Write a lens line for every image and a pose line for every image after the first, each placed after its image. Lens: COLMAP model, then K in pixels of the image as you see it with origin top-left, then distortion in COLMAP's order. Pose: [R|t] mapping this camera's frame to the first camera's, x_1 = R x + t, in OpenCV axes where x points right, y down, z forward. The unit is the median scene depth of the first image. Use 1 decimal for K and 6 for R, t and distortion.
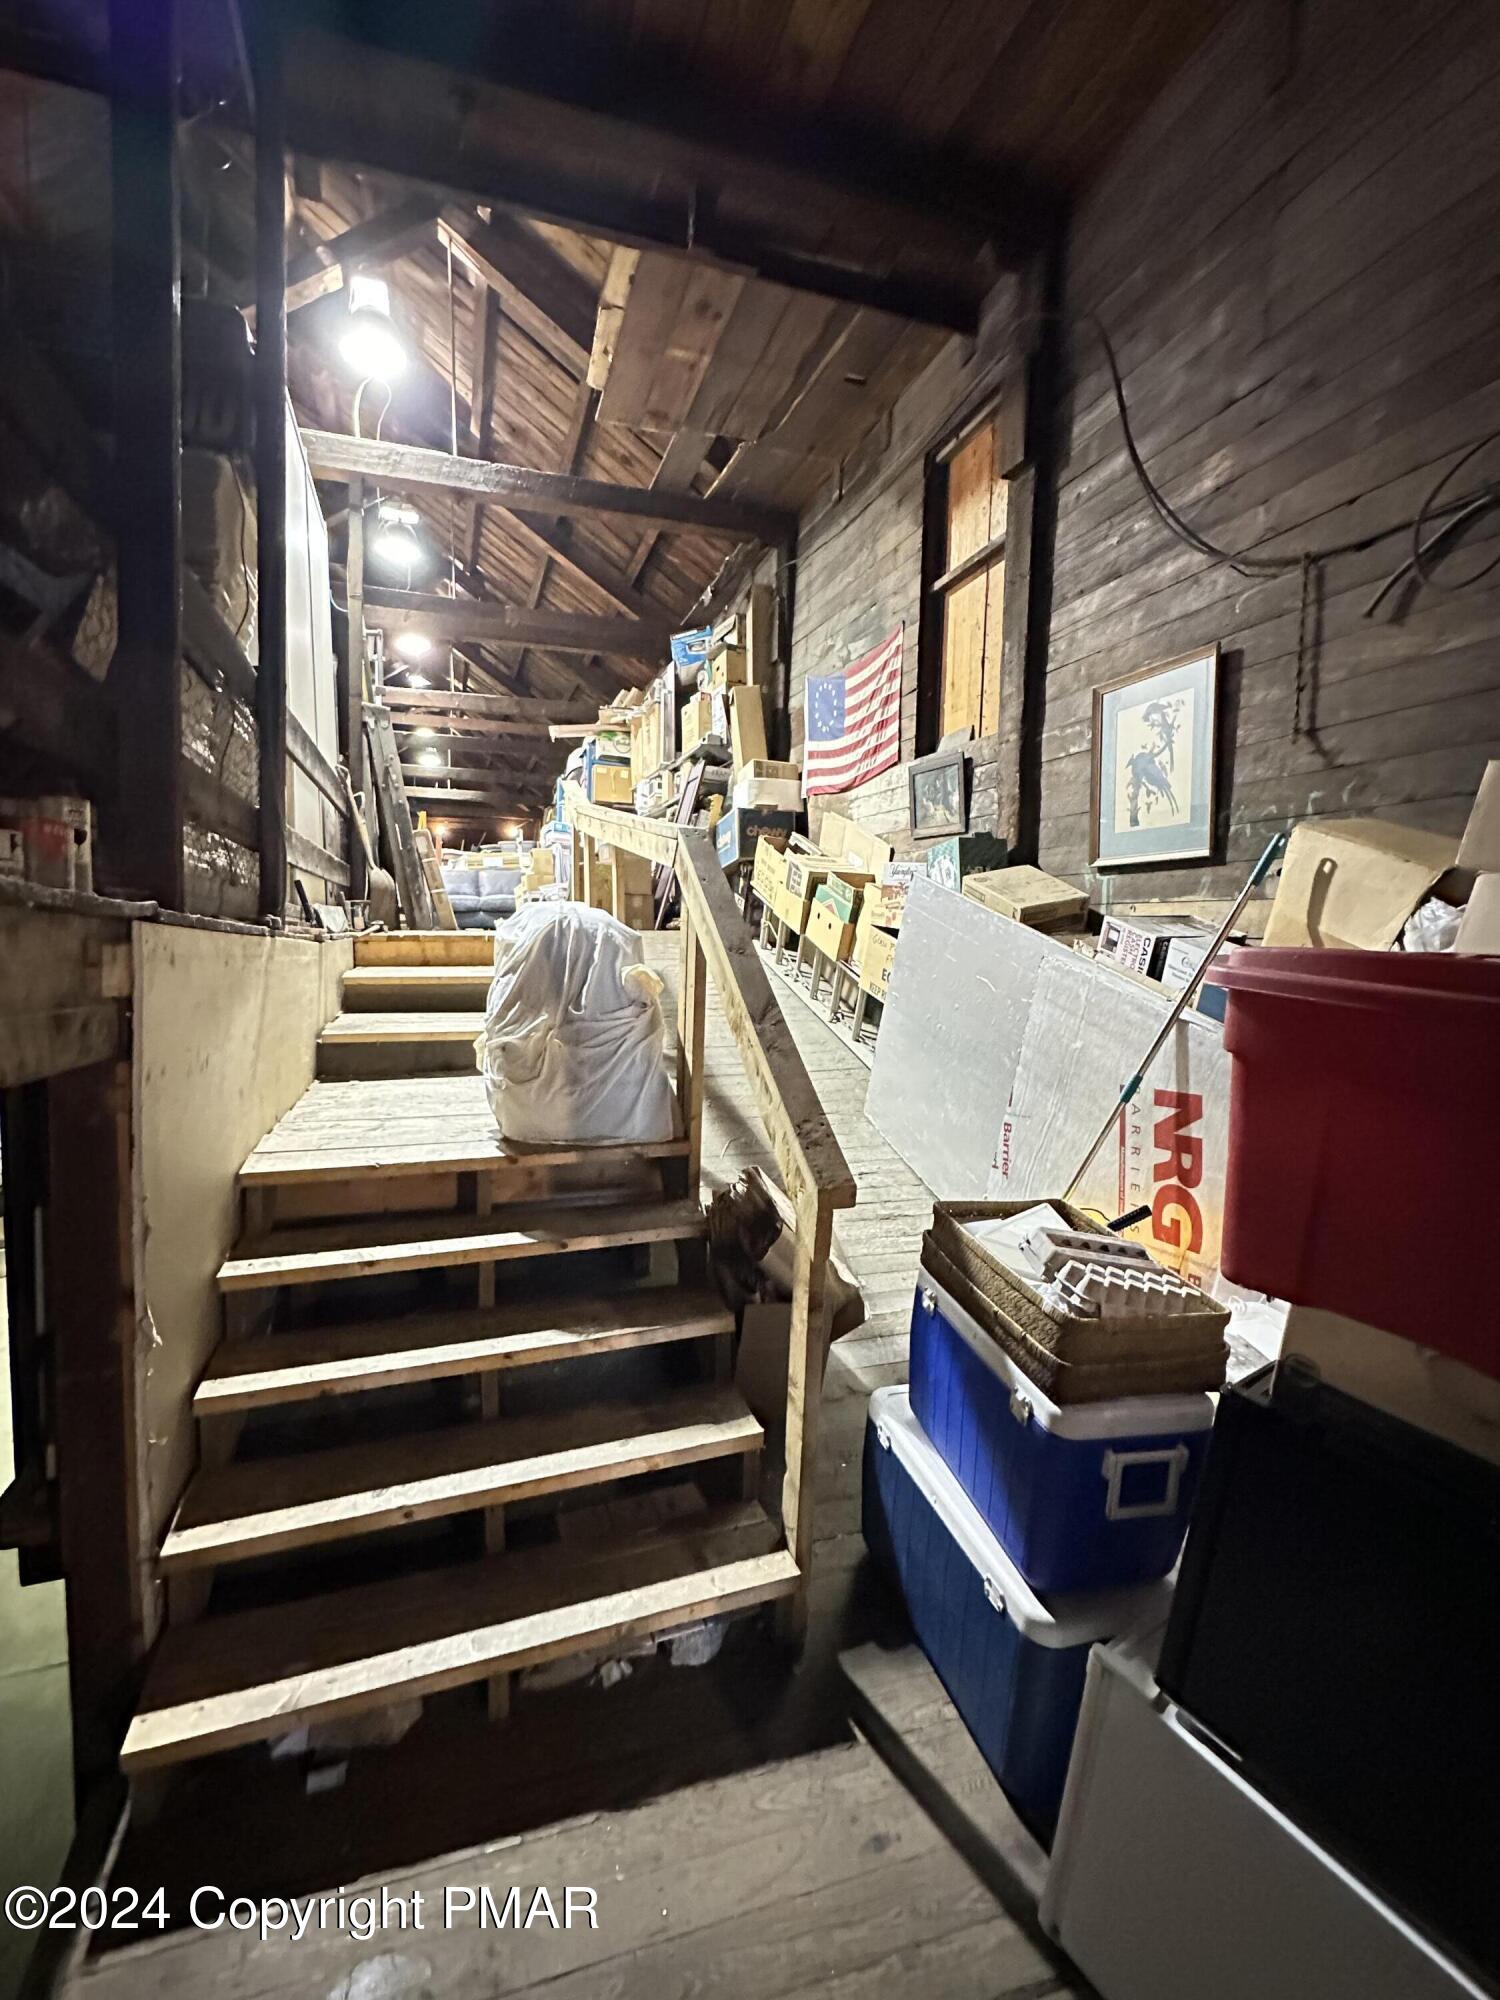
lens RADIAL K [[886.5, 0, 750.0], [0, 886.5, 1000.0], [0, 0, 1]] dist [-0.003906, 0.000251]
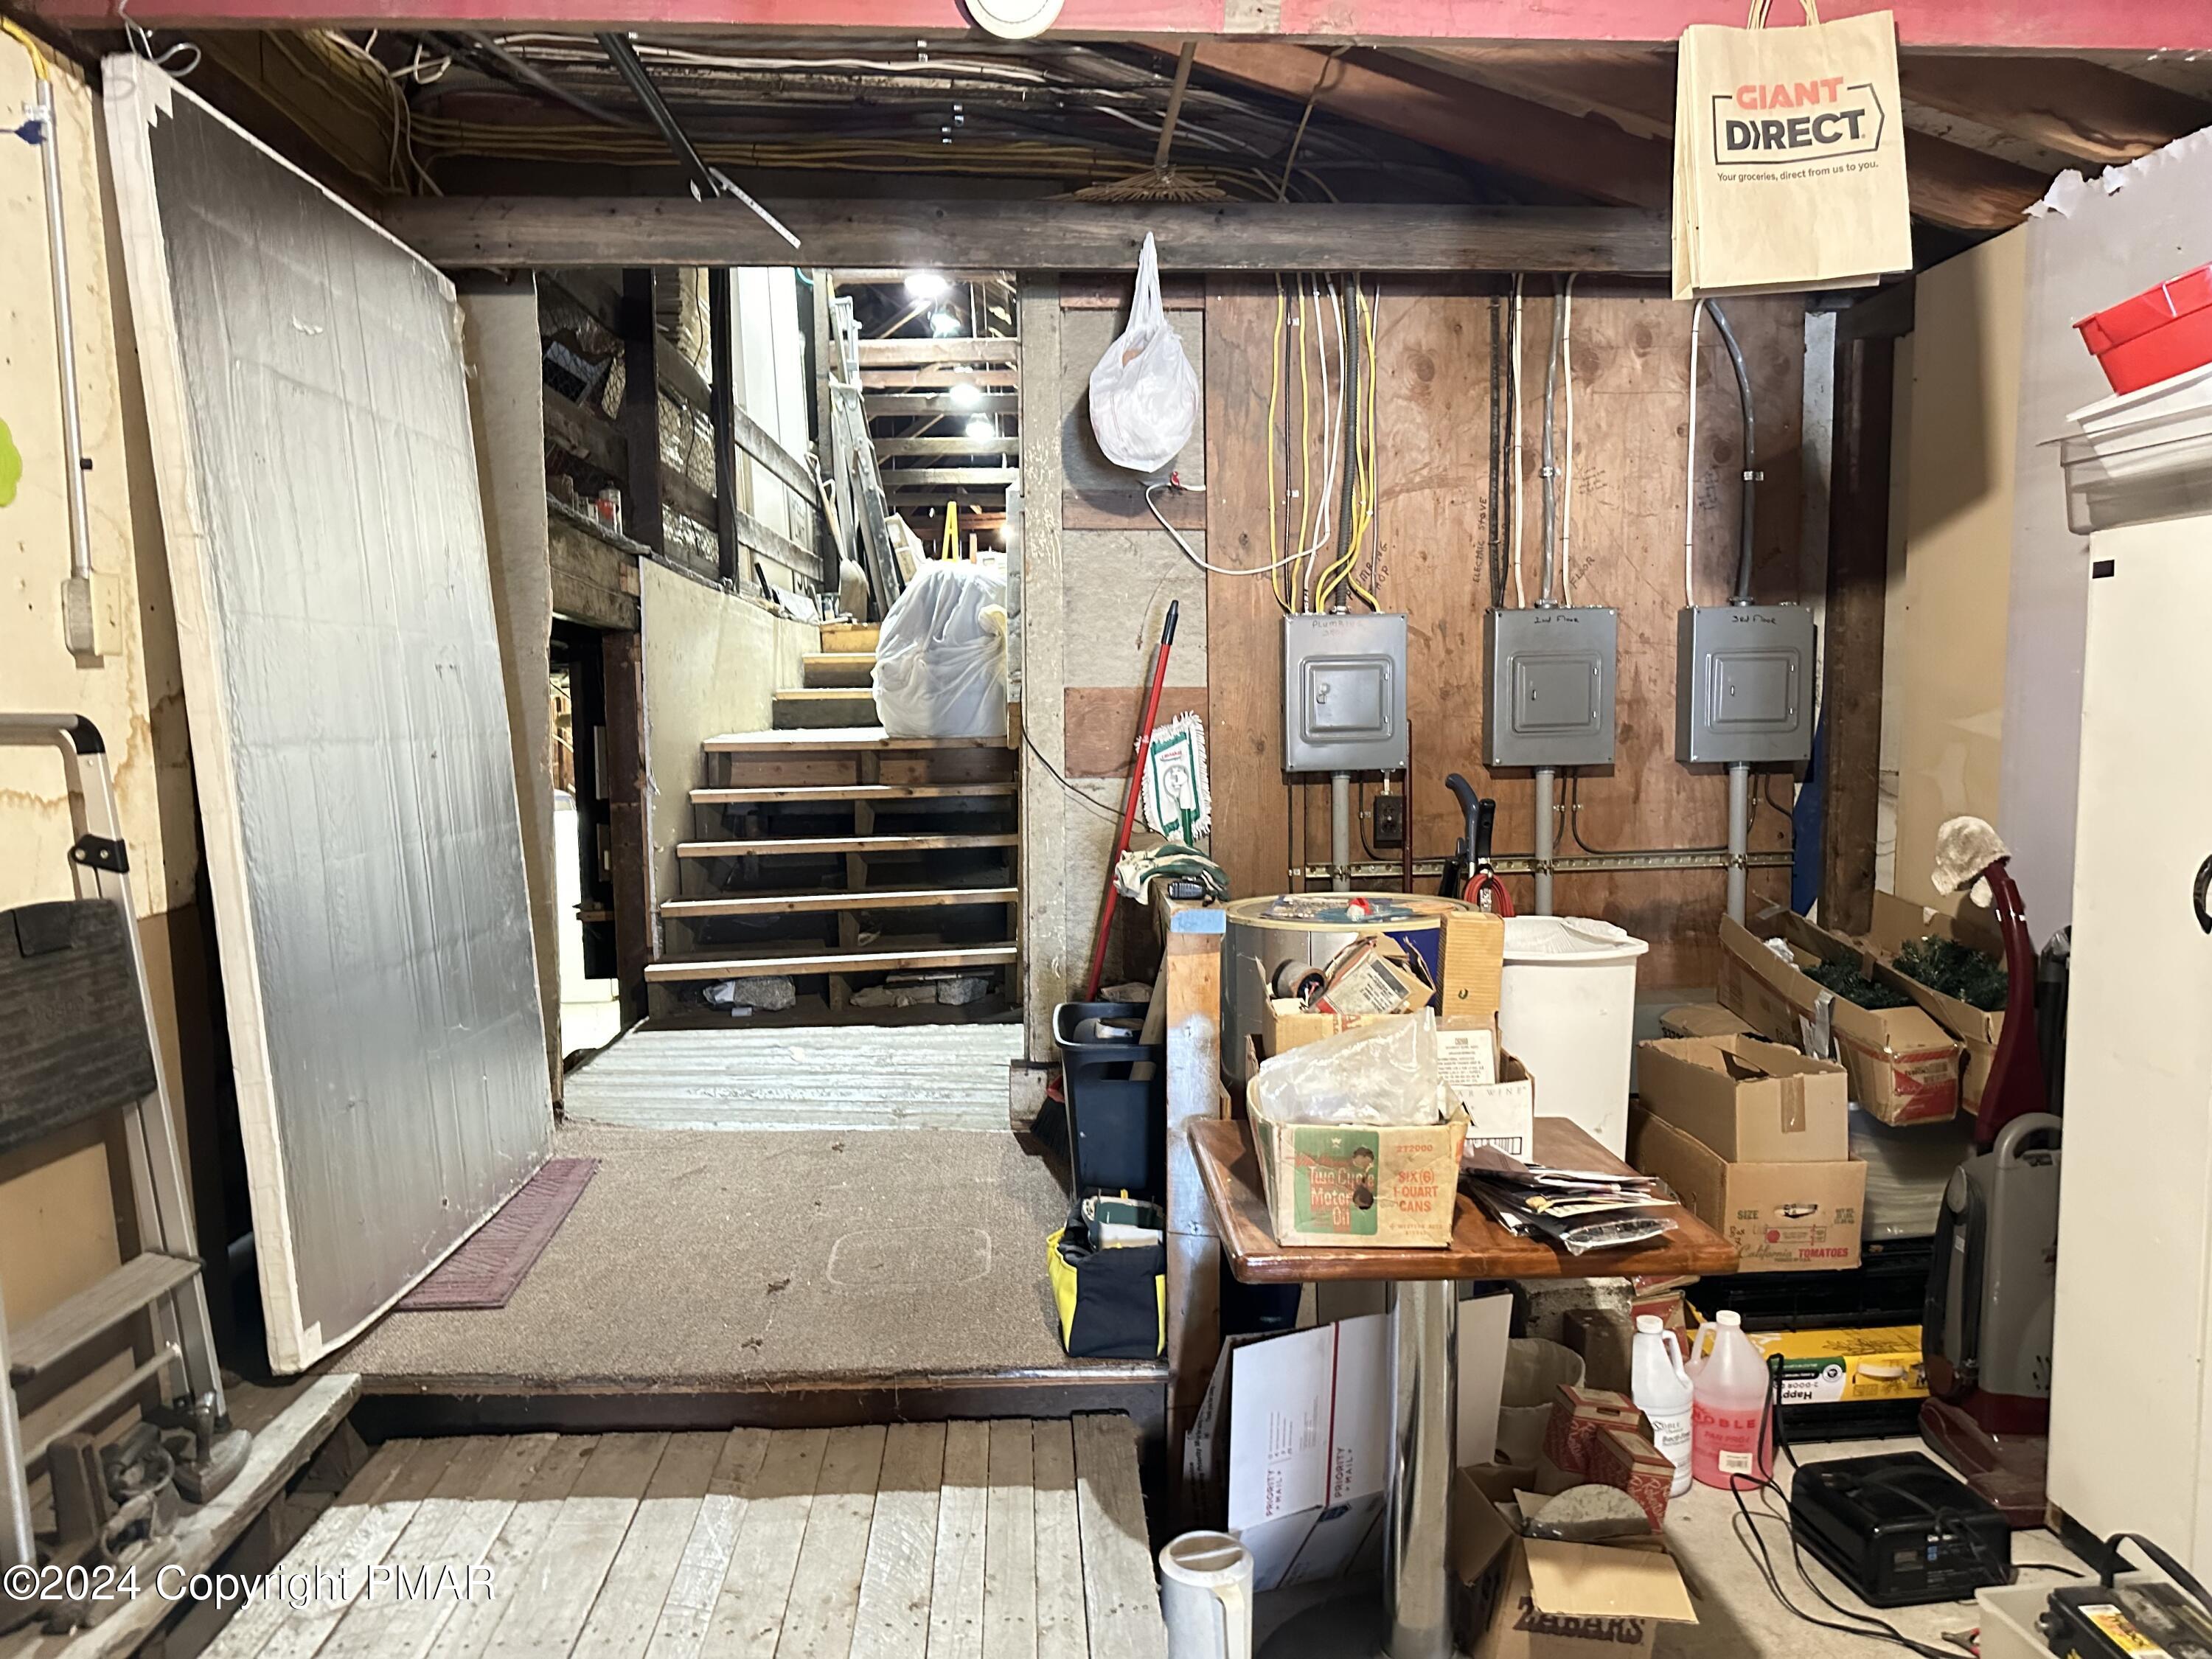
lens RADIAL K [[1369.8, 0, 1106.0], [0, 1369.8, 829.5], [0, 0, 1]] dist [0.042591, -0.001289]
pose [[0.964318, -0.002824, -0.264731, 0.550156], [0.012616, 0.999297, 0.035295, 0.214746], [0.264446, -0.037375, 0.963676, -0.844469]]
